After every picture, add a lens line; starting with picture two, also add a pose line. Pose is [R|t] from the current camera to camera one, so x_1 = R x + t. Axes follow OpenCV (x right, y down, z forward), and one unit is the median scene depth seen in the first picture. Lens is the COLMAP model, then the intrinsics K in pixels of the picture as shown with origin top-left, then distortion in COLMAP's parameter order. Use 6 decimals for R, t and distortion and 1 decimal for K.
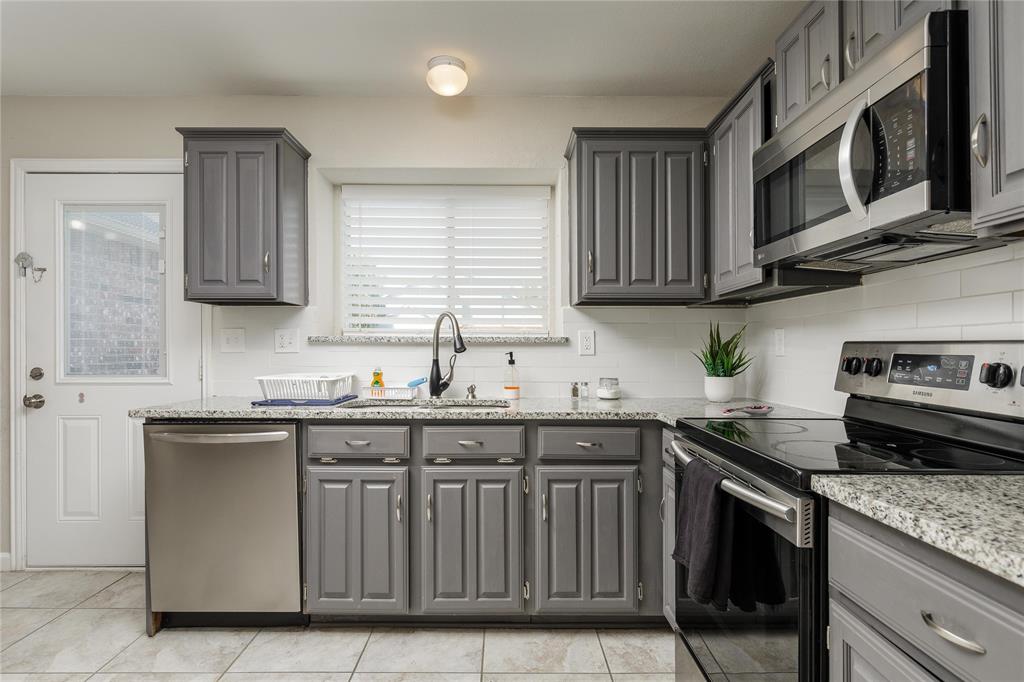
lens RADIAL K [[521.7, 0, 509.4], [0, 521.7, 347.8], [0, 0, 1]] dist [0.000349, -0.000115]
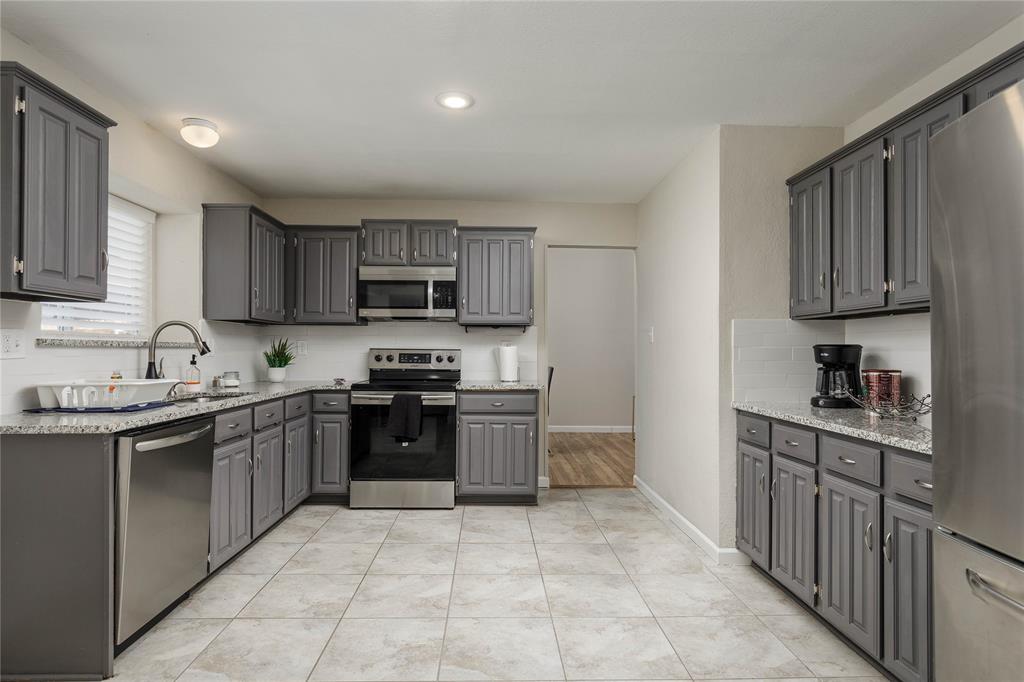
lens RADIAL K [[521.7, 0, 509.4], [0, 521.7, 347.8], [0, 0, 1]] dist [0.000349, -0.000115]
pose [[-0.029710, 0.002531, 0.999555, -1.693177], [-0.005895, 0.999979, -0.002707, -0.011905], [-0.999541, -0.005973, -0.029694, 0.373305]]
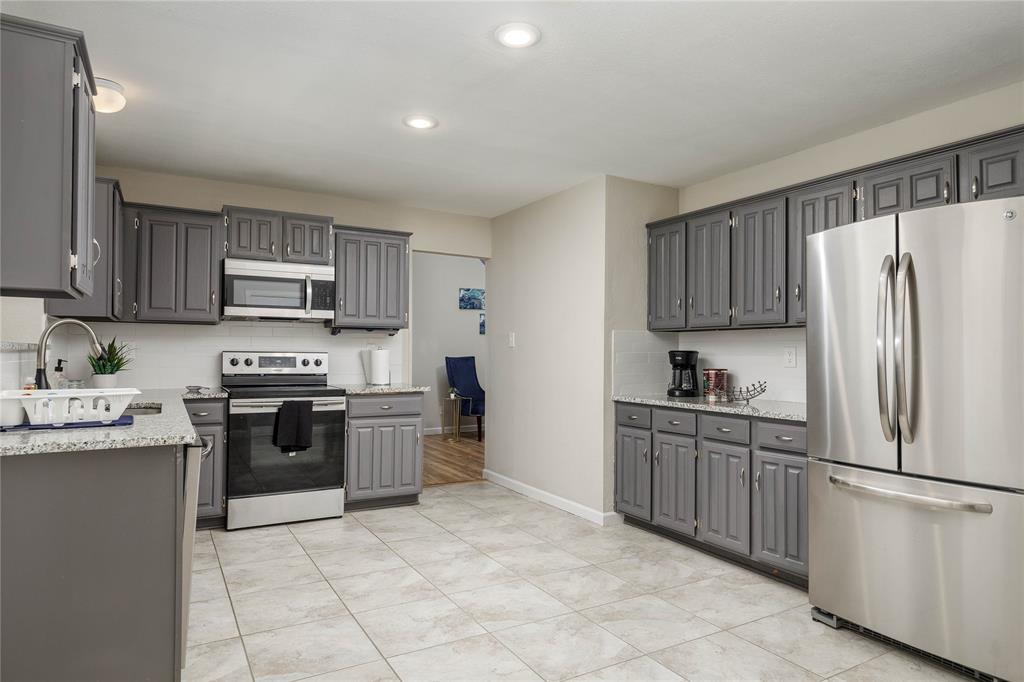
lens RADIAL K [[582.3, 0, 487.9], [0, 582.3, 348.1], [0, 0, 1]] dist [0.005372, 0.000319]
pose [[-0.476191, 0.000986, 0.879341, -1.852882], [-0.009528, 0.999935, -0.006281, -0.018265], [-0.879290, -0.011369, -0.476151, 1.081248]]
